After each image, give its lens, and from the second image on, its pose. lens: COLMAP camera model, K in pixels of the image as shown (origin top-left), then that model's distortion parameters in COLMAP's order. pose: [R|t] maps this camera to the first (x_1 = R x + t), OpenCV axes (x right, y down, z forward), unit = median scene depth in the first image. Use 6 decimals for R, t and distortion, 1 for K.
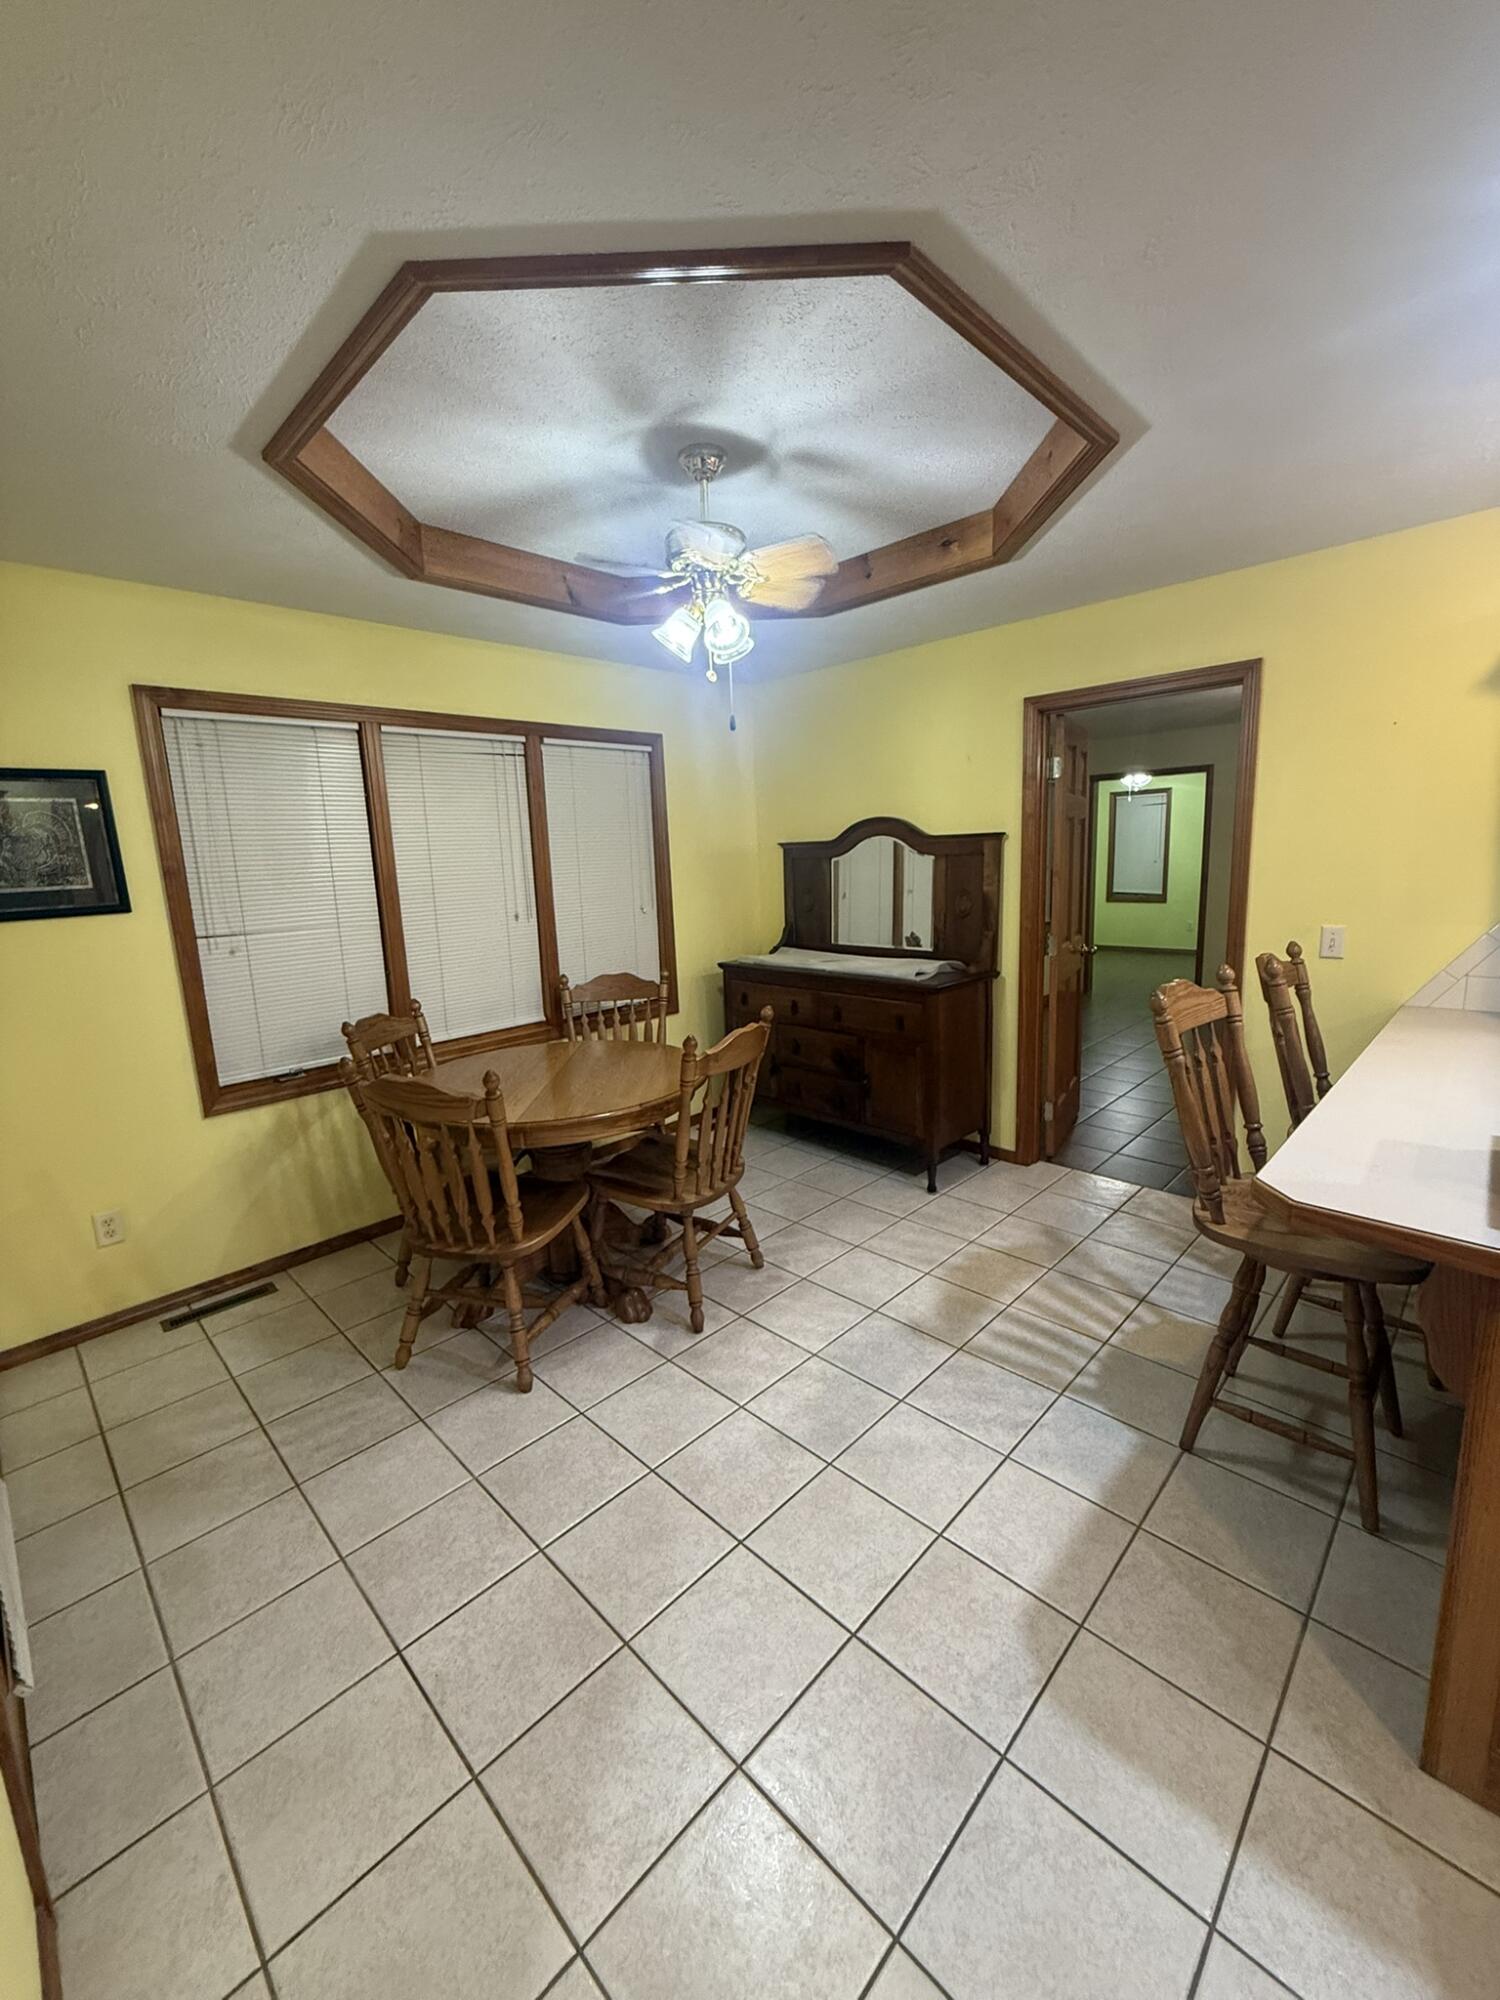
lens RADIAL K [[802.5, 0, 756.1], [0, 802.5, 992.9], [0, 0, 1]] dist [-0.000931, -0.000646]
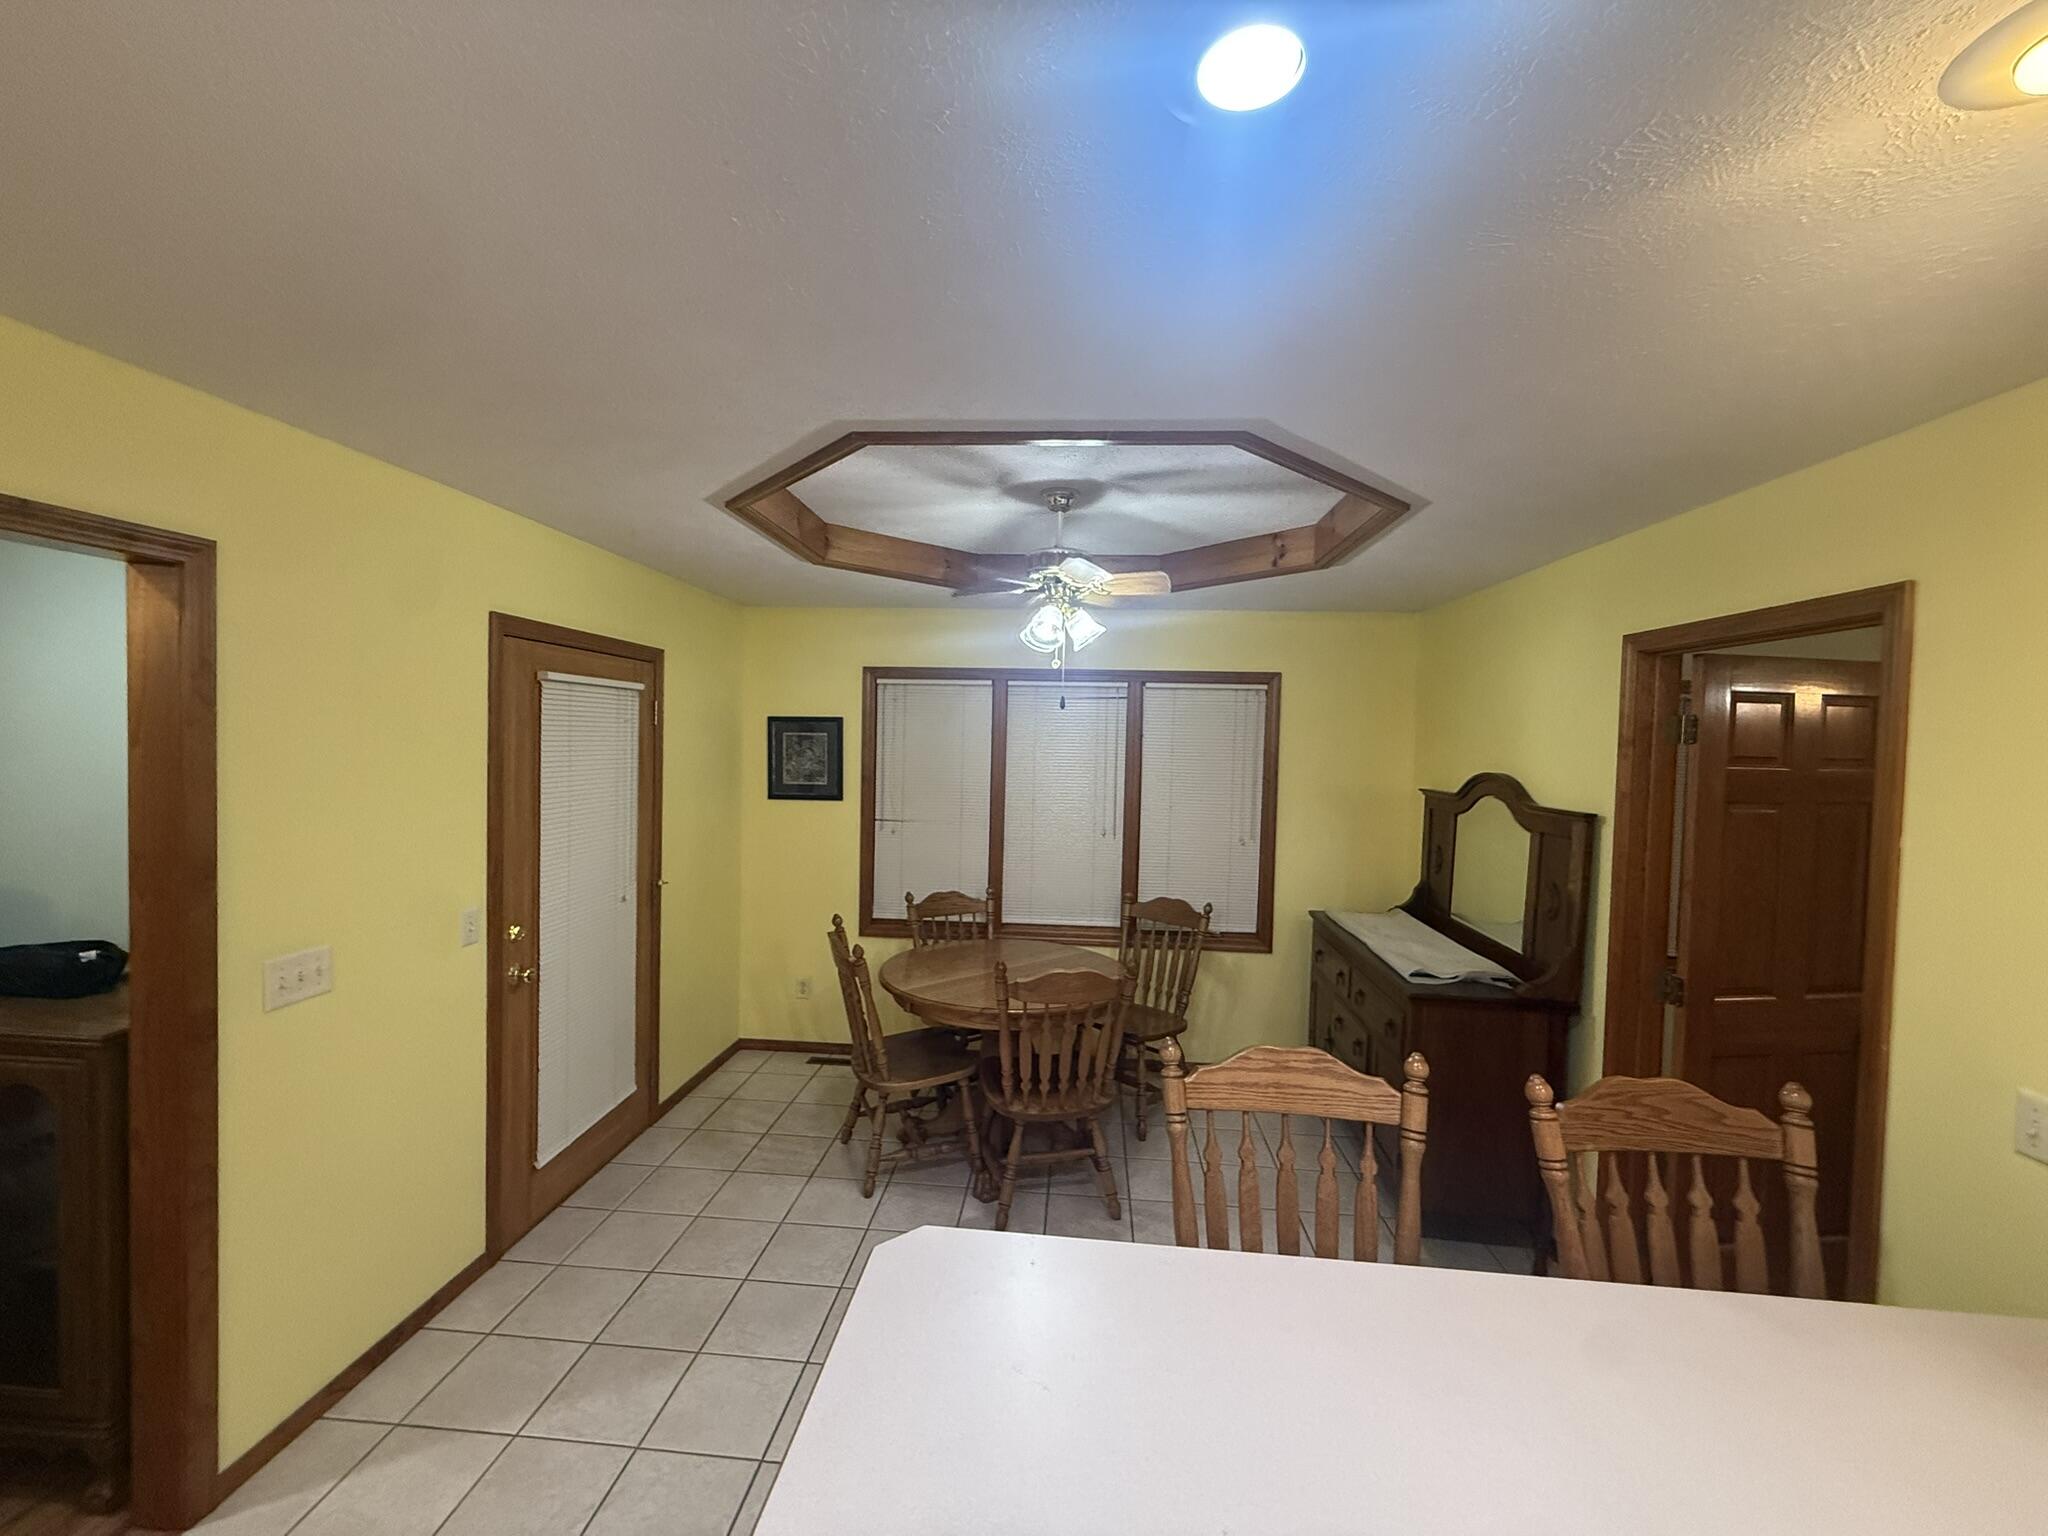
lens RADIAL K [[821.8, 0, 1017.1], [0, 821.8, 765.5], [0, 0, 1]] dist [-0.000931, -0.000646]
pose [[0.635387, 0.079052, -0.768137, 0.715670], [-0.180919, 0.982298, -0.048560, -0.149543], [0.750701, 0.169825, 0.638442, 0.173327]]
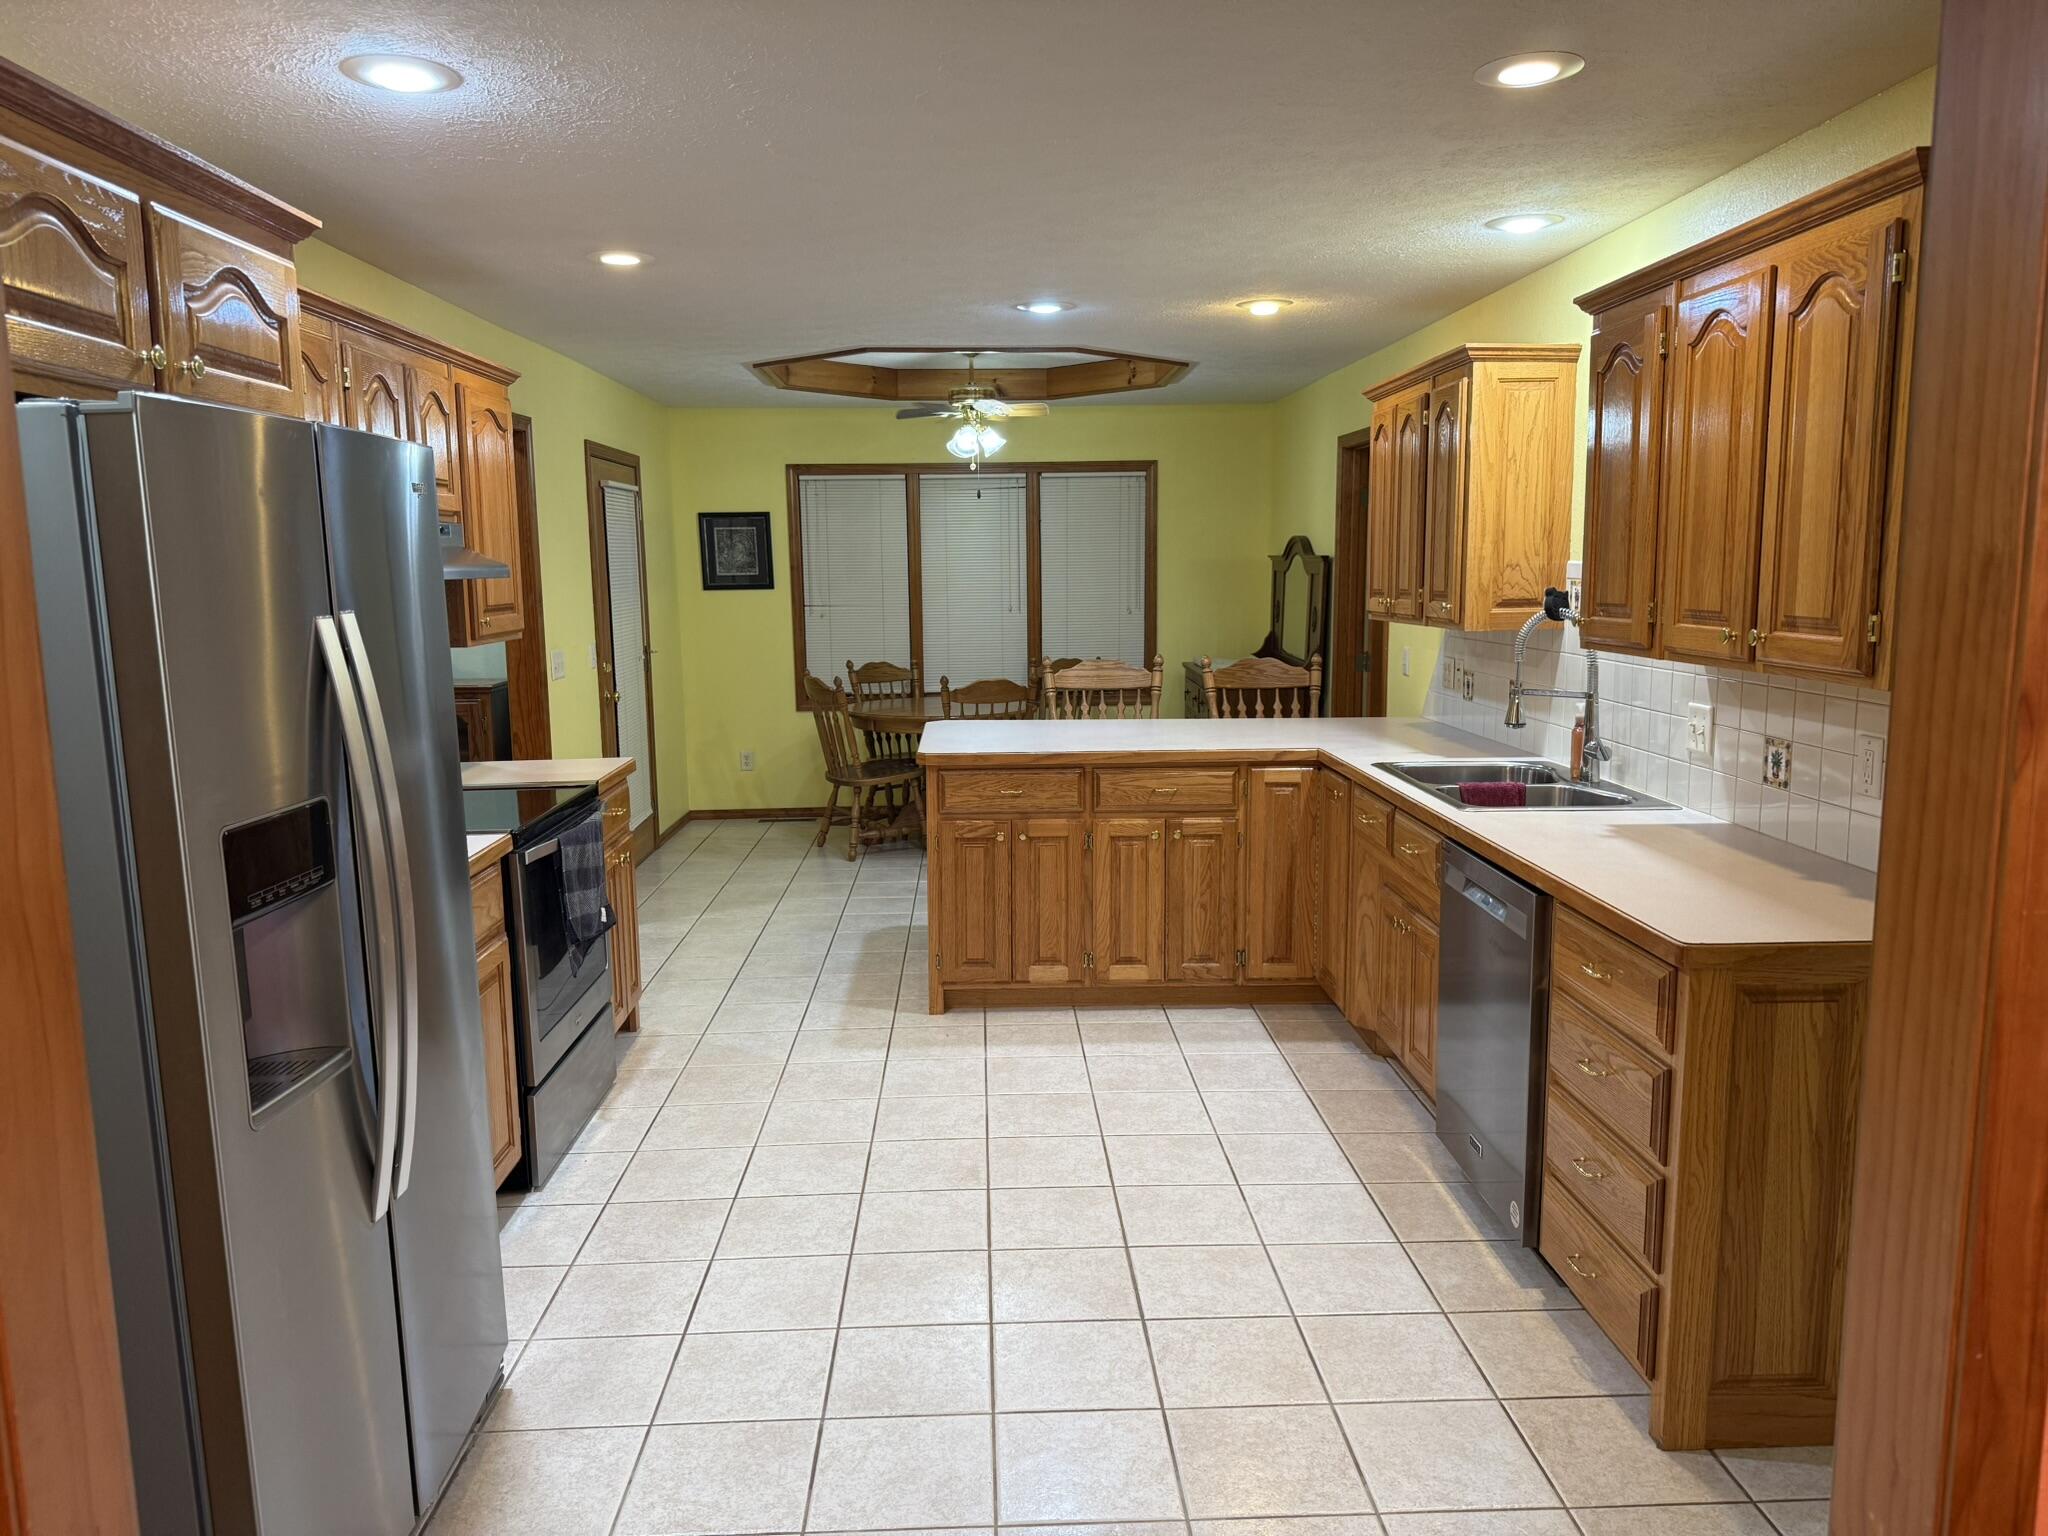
lens RADIAL K [[1444.5, 0, 1036.4], [0, 1444.5, 781.0], [0, 0, 1]] dist [0.072370, -0.090777]
pose [[0.730545, 0.134363, -0.669516, 1.850429], [-0.134725, 0.989540, 0.051583, 0.077968], [0.669443, 0.052517, 0.741005, -0.978901]]
